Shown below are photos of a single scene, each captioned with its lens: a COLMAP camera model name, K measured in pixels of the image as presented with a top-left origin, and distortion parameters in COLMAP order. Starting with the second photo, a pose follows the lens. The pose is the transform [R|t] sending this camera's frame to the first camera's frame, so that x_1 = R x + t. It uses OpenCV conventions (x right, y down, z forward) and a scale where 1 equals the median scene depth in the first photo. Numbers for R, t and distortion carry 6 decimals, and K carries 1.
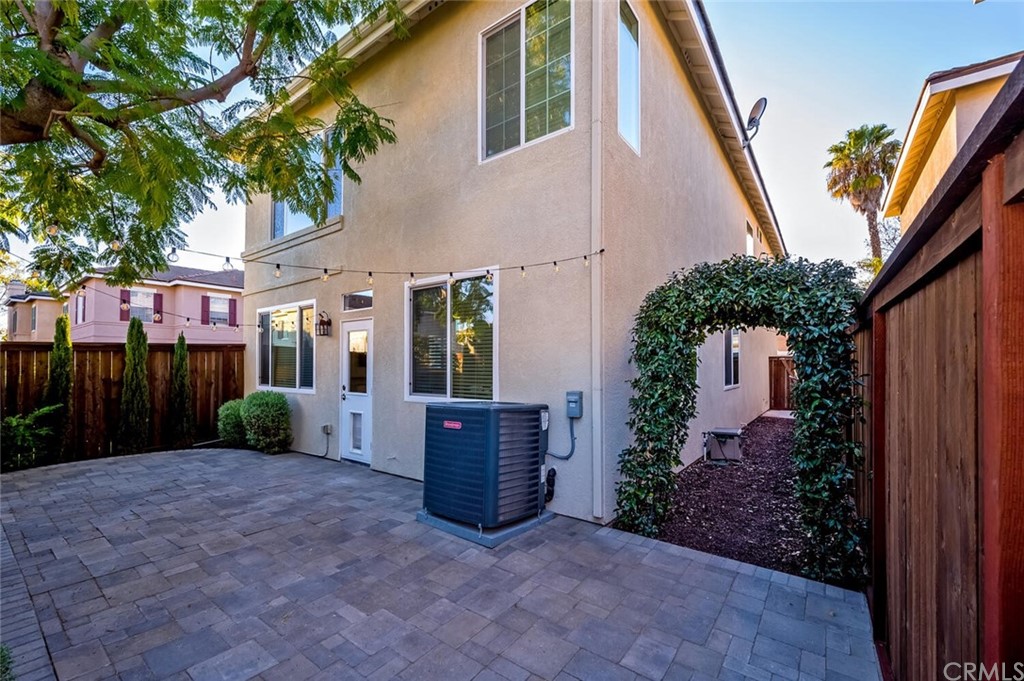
lens RADIAL K [[423.5, 0, 509.6], [0, 423.5, 353.8], [0, 0, 1]] dist [-0.001195, -0.000056]
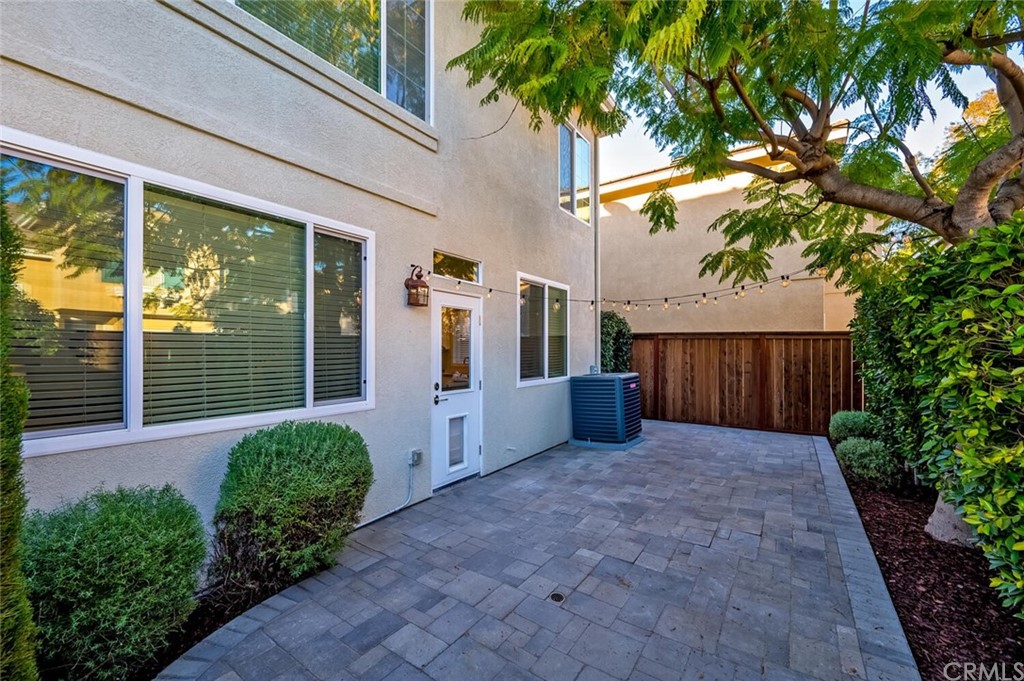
lens RADIAL K [[403.3, 0, 509.5], [0, 403.3, 342.4], [0, 0, 1]] dist [-0.001143, 0.000042]
pose [[-0.030535, 0.017932, 0.999373, -1.316162], [-0.027499, 0.999446, -0.018774, 0.022430], [-0.999155, -0.028055, -0.030025, 1.133587]]
